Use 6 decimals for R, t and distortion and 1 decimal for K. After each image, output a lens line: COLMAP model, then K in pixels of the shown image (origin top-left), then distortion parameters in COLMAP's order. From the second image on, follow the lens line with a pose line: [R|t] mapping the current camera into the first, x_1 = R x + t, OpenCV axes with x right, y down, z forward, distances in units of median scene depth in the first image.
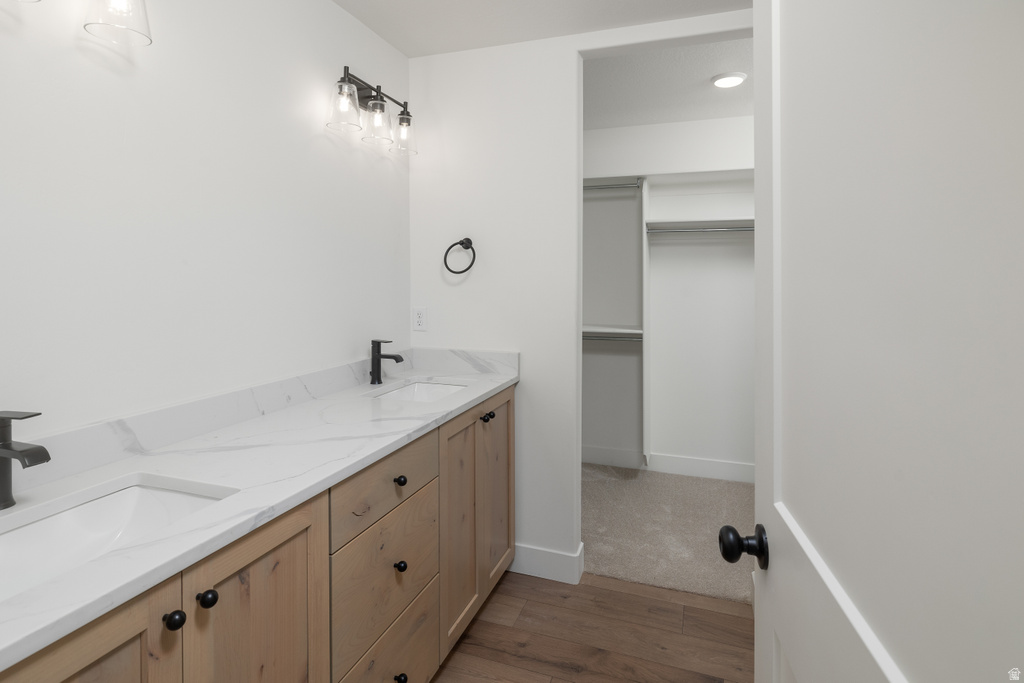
lens RADIAL K [[566.0, 0, 517.2], [0, 566.0, 278.9], [0, 0, 1]] dist [-0.002337, -0.002070]
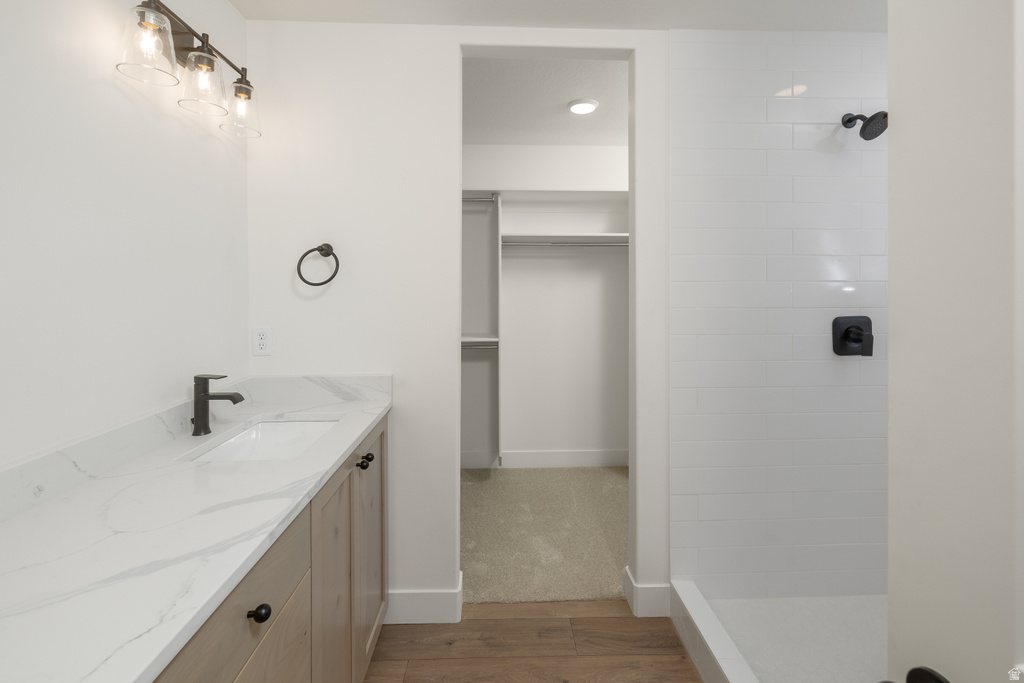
lens RADIAL K [[476.8, 0, 537.1], [0, 476.8, 285.2], [0, 0, 1]] dist [-0.000312, 0.000687]
pose [[0.924417, -0.002393, 0.381376, -0.071842], [0.003587, 0.999991, -0.002420, -0.007426], [-0.381367, 0.003605, 0.924417, 0.225805]]
